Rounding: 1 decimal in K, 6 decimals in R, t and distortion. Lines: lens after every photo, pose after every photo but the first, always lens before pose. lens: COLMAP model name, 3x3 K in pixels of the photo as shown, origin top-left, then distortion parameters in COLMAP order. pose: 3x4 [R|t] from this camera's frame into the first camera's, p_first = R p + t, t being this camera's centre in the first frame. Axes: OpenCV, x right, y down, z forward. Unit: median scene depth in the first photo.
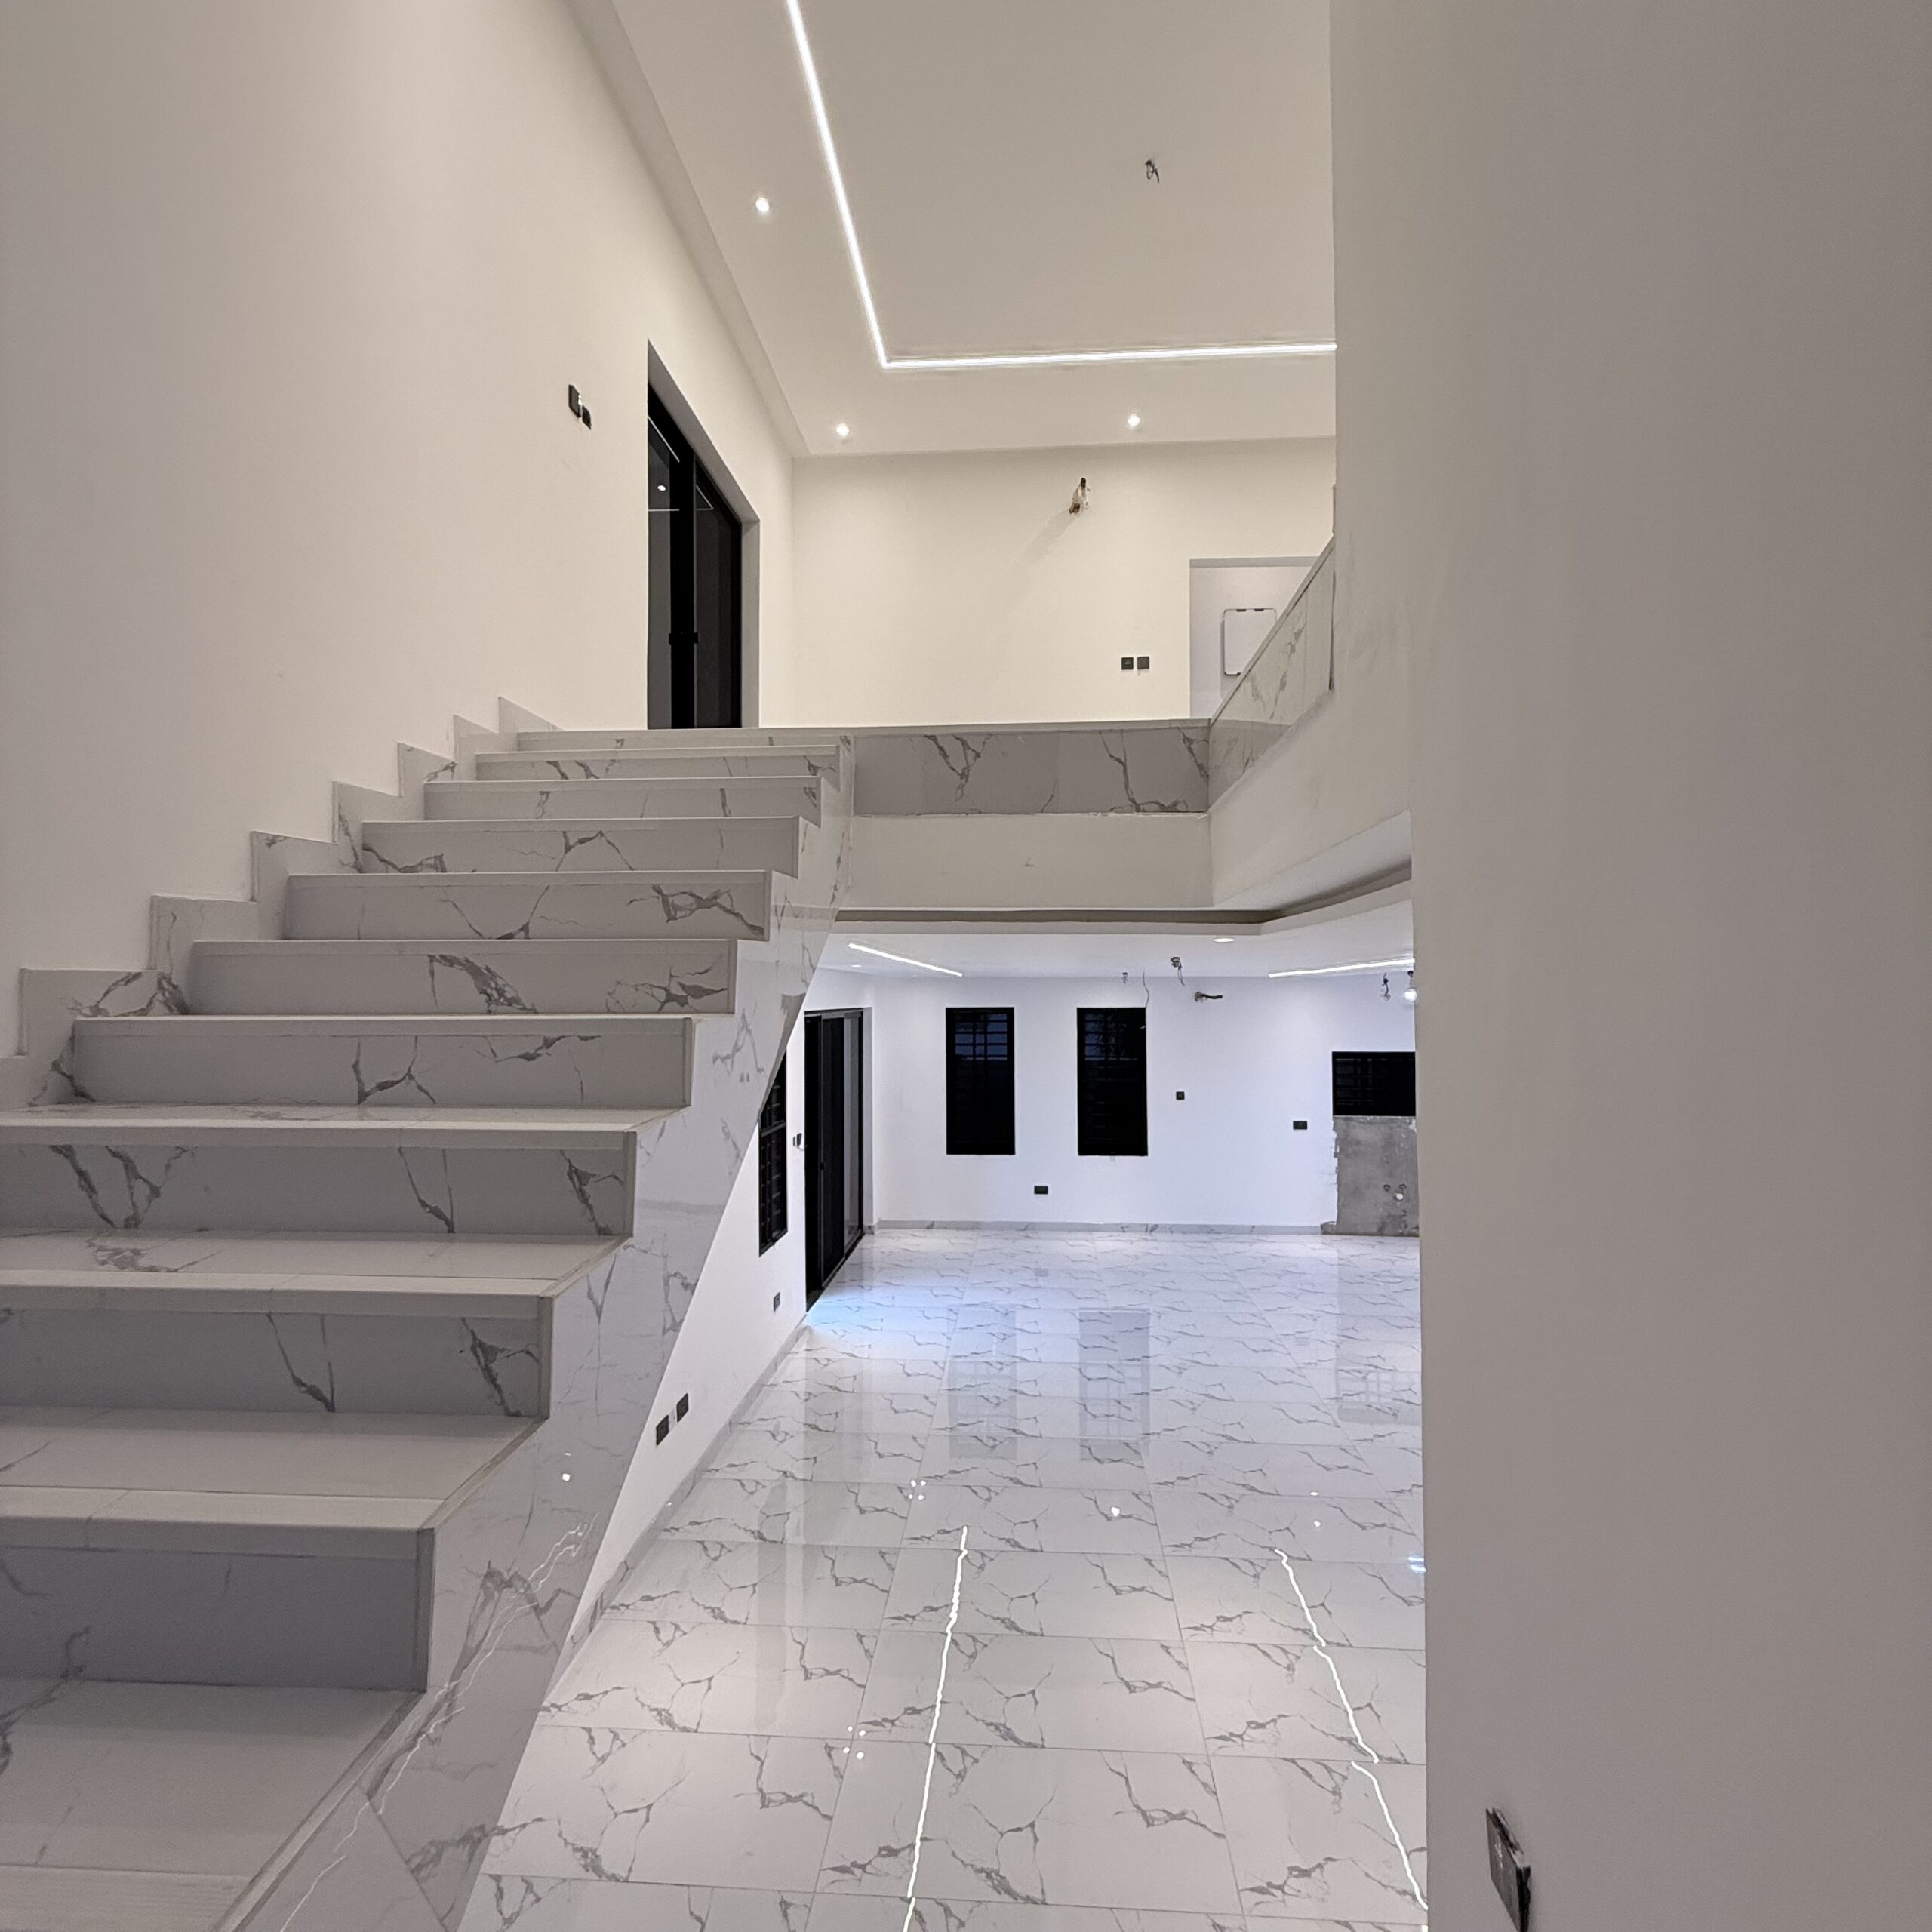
lens RADIAL K [[1024.8, 0, 986.2], [0, 1024.8, 964.4], [0, 0, 1]] dist [0.001923, -0.001071]
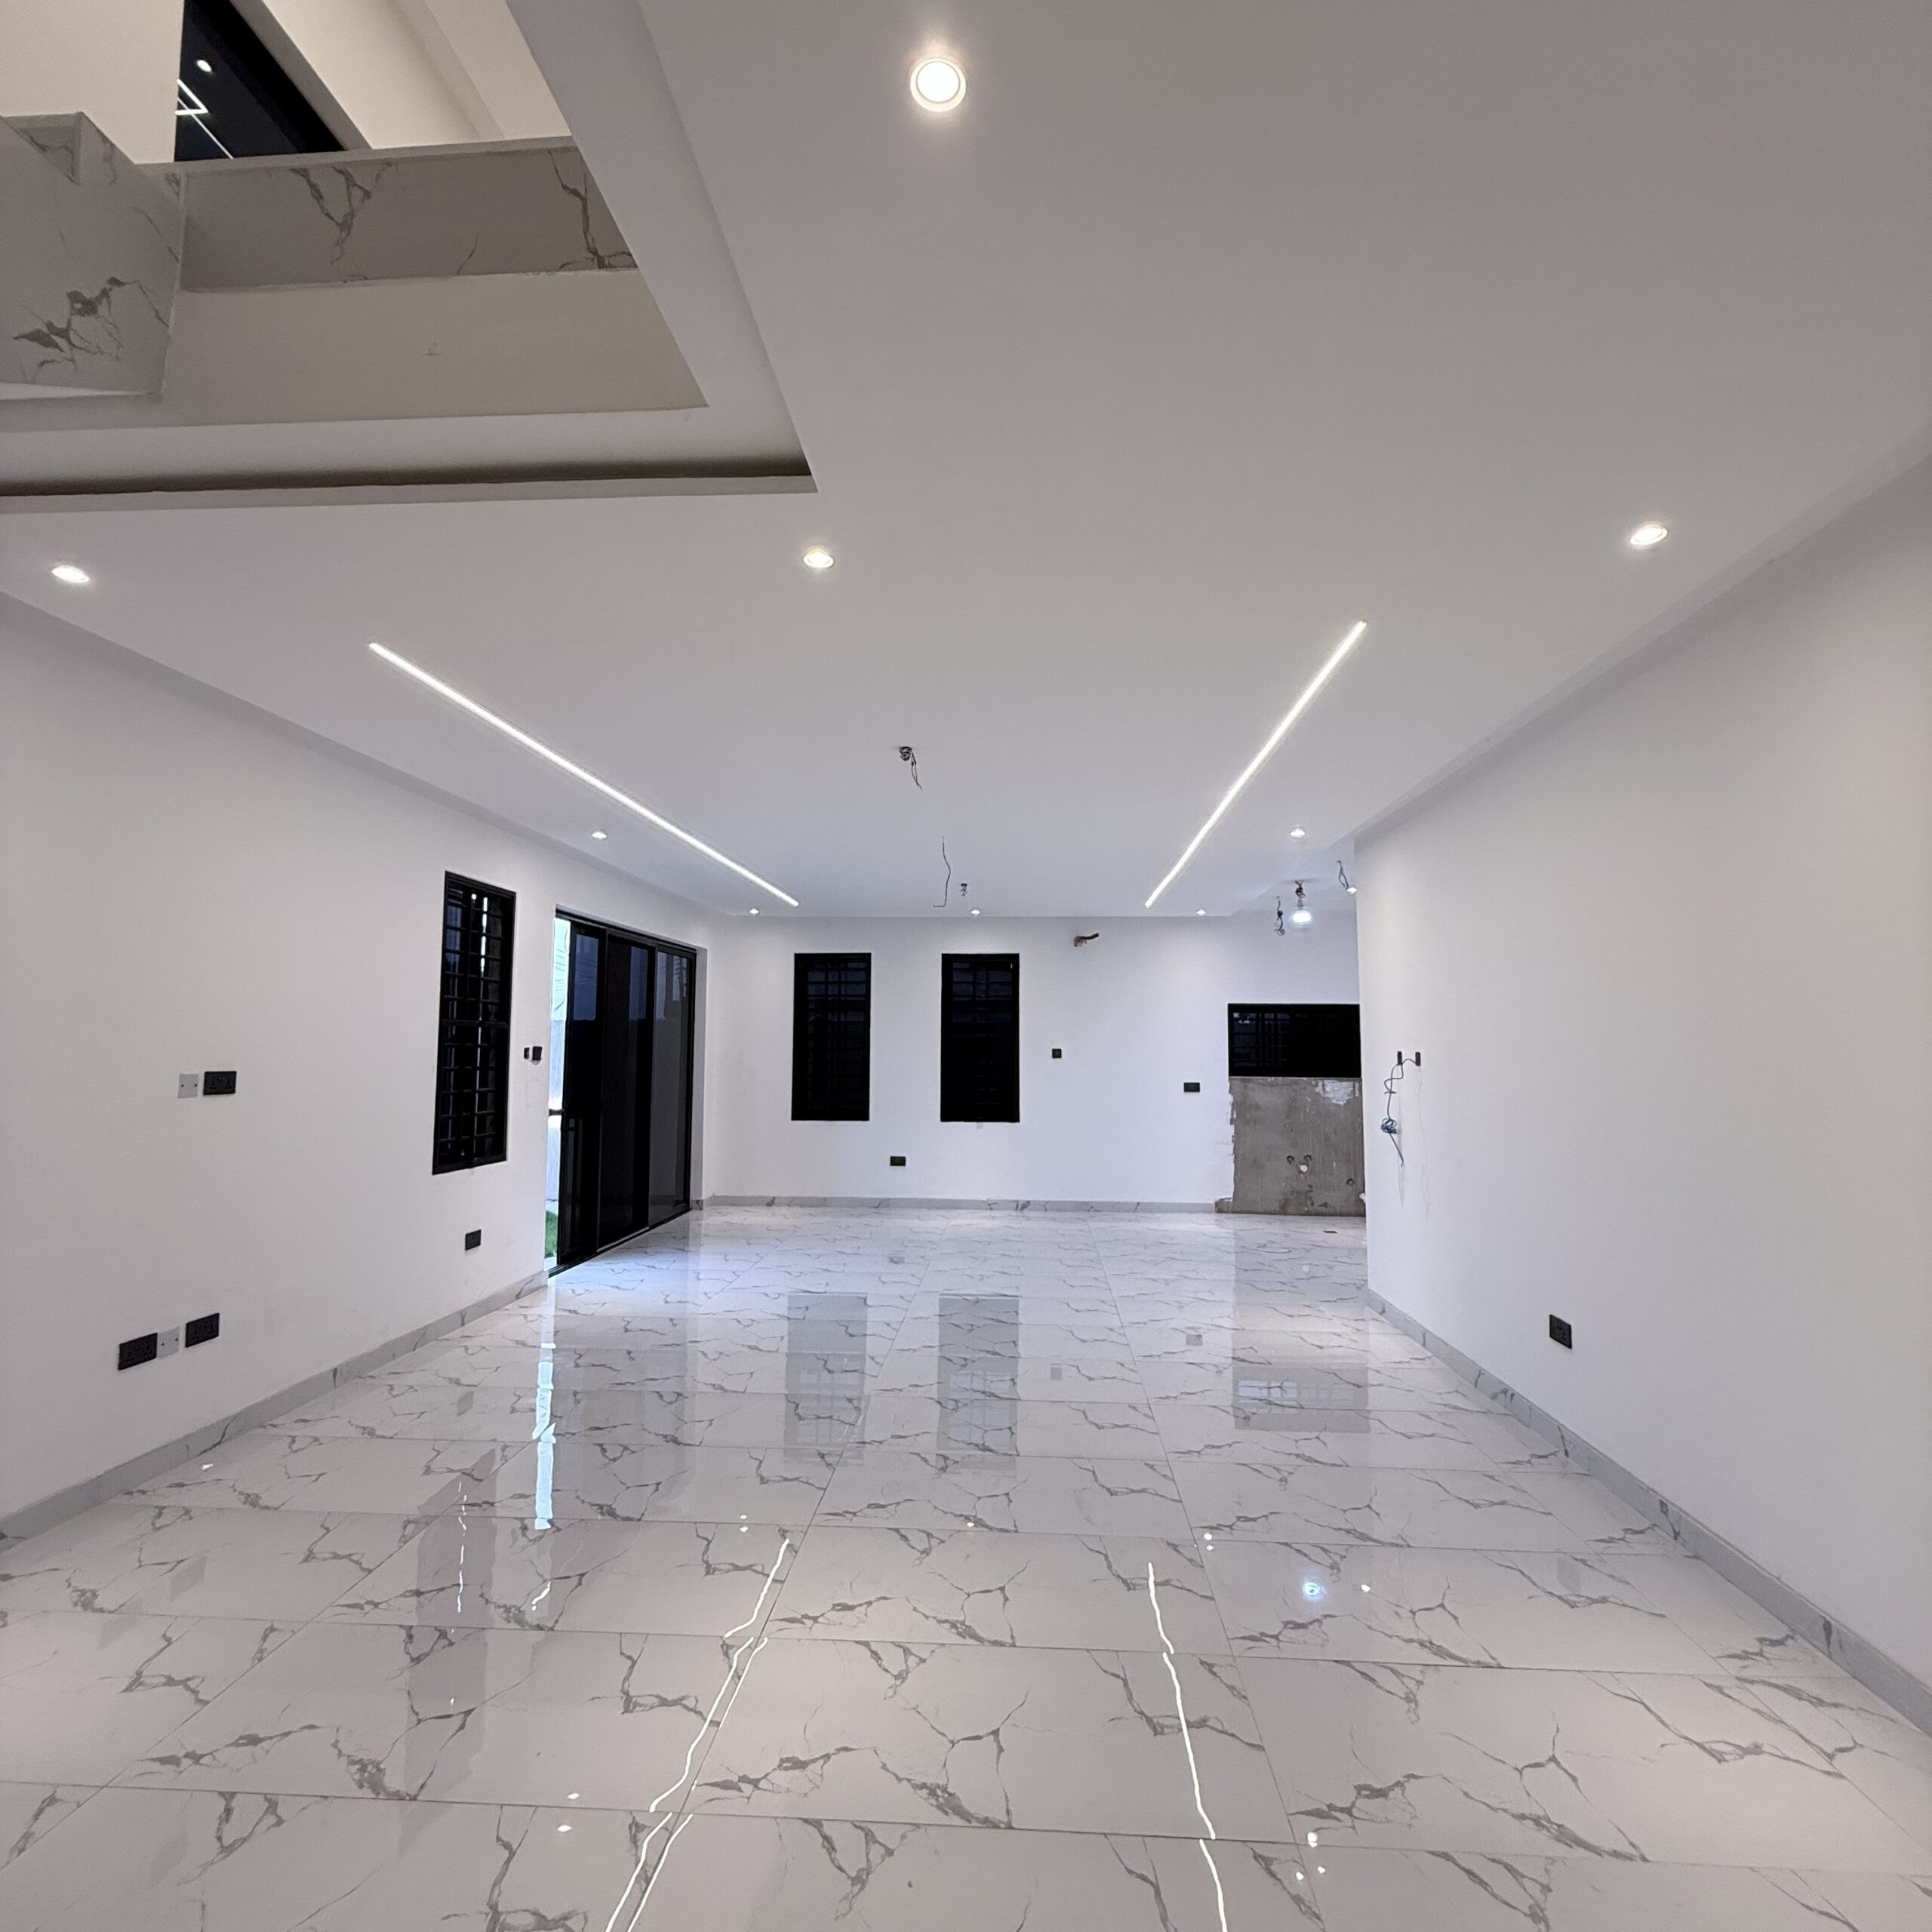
lens RADIAL K [[1024.8, 0, 986.2], [0, 1024.8, 964.4], [0, 0, 1]] dist [0.001923, -0.001071]
pose [[0.999902, 0.009657, 0.010106, 0.120385], [-0.009136, 0.998689, -0.050370, 0.097662], [-0.010579, 0.050273, 0.998680, 0.120547]]
